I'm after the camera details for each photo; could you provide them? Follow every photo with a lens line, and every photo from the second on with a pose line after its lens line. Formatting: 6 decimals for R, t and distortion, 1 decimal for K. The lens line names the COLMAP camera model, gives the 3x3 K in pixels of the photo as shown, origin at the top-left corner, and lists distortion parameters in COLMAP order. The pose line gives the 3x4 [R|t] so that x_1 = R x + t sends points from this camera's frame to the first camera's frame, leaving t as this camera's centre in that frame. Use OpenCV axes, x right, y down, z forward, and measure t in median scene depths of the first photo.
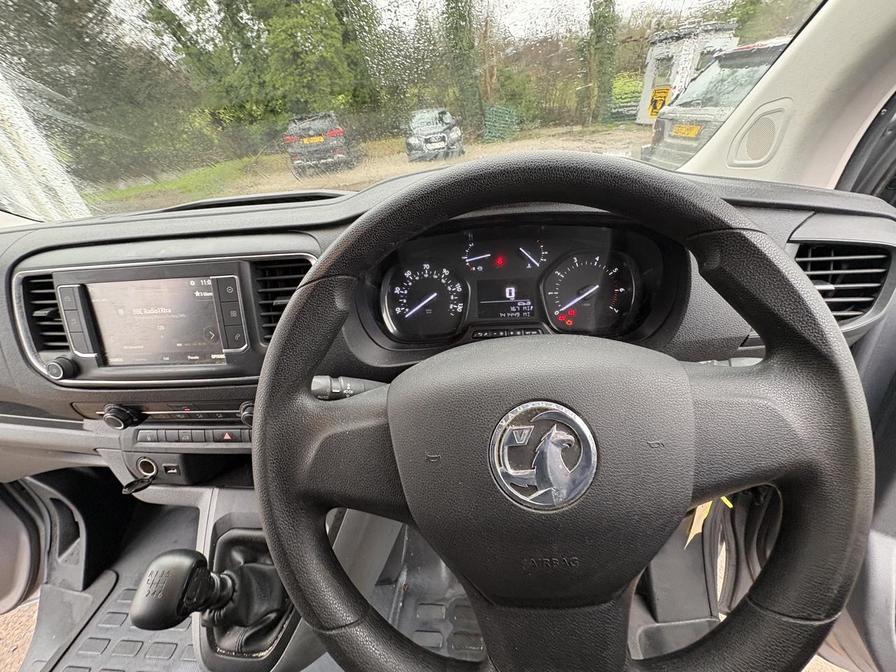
lens RADIAL K [[358.4, 0, 448.7], [0, 358.4, 336.3], [0, 0, 1]] dist [0.001523, 0.000456]
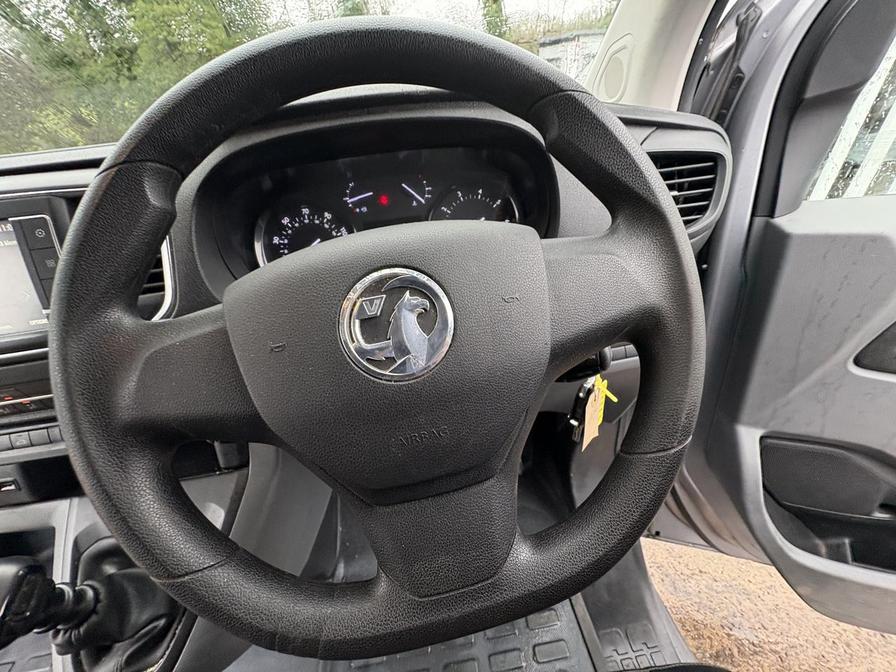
lens RADIAL K [[358.4, 0, 448.7], [0, 358.4, 336.3], [0, 0, 1]] dist [0.001523, 0.000456]
pose [[0.976848, -0.115186, 0.180279, 0.103328], [0.115223, 0.993286, 0.010304, 0.172770], [-0.180256, 0.010707, 0.983561, 0.031765]]
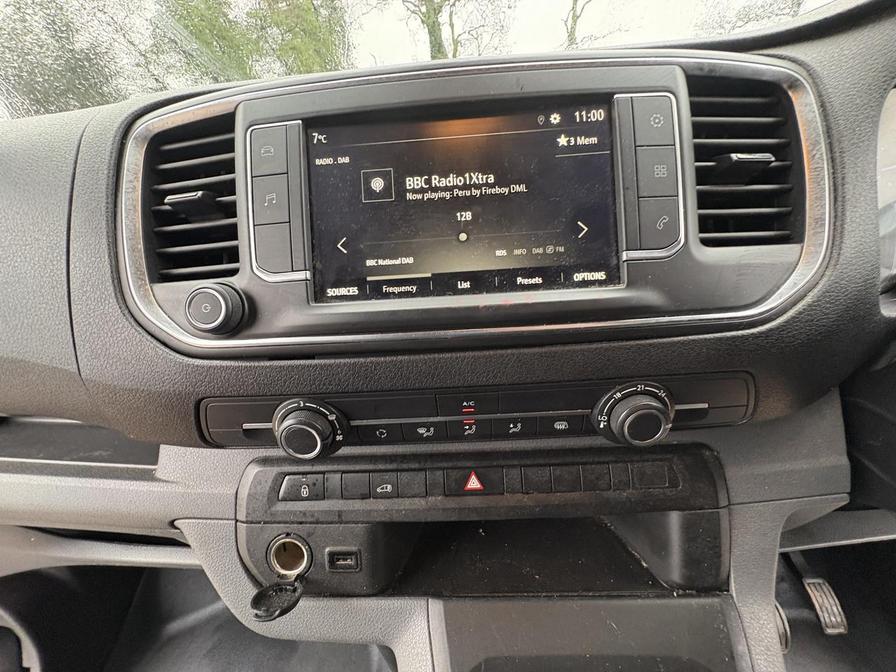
lens RADIAL K [[358.4, 0, 448.7], [0, 358.4, 336.3], [0, 0, 1]] dist [0.001523, 0.000456]
pose [[0.998143, 0.004243, 0.060773, -0.789216], [0.008158, 0.979278, -0.202355, 0.206365], [-0.060373, 0.202475, 0.977425, 0.537009]]
